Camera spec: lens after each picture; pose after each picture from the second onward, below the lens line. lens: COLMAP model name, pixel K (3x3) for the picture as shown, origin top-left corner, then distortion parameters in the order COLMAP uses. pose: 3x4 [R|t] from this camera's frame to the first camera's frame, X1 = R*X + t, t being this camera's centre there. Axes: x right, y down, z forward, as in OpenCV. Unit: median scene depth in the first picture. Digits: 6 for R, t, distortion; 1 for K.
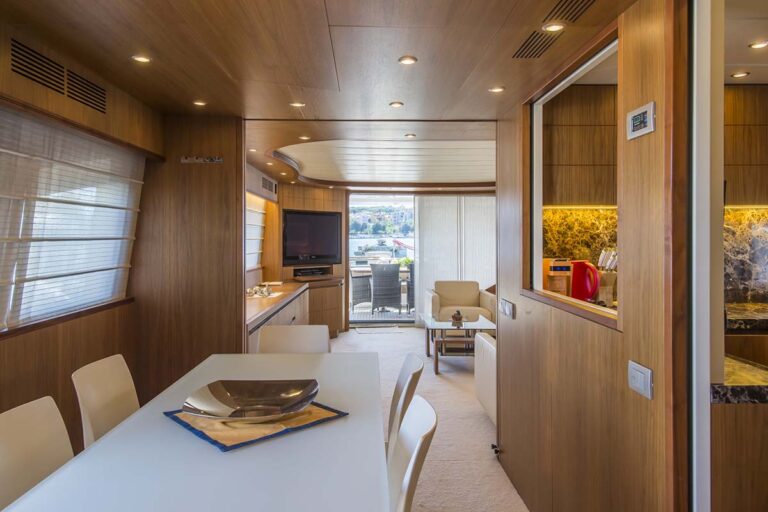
lens RADIAL K [[524.0, 0, 384.6], [0, 524.0, 237.5], [0, 0, 1]] dist [0.027684, -0.001189]
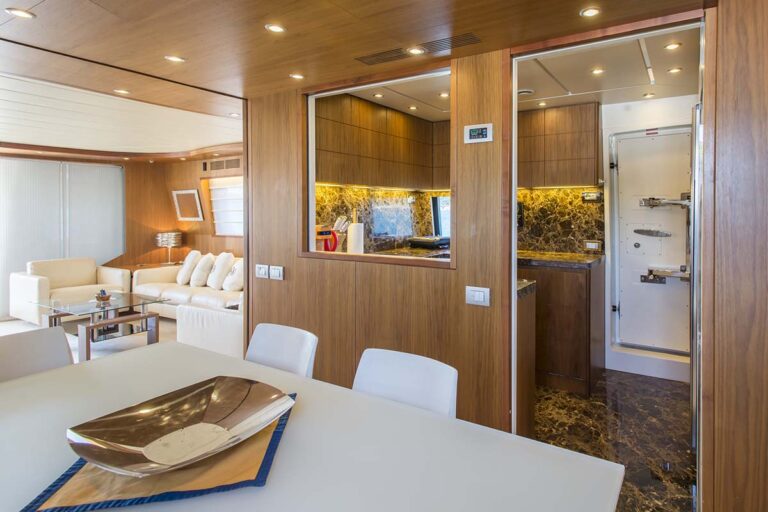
lens RADIAL K [[409.3, 0, 460.6], [0, 409.3, 215.4], [0, 0, 1]] dist [0.004189, 0.000550]
pose [[0.520511, -0.013491, 0.853748, -0.329480], [0.002824, 0.999897, 0.014079, 0.004551], [-0.853850, -0.004918, 0.520495, 0.227067]]
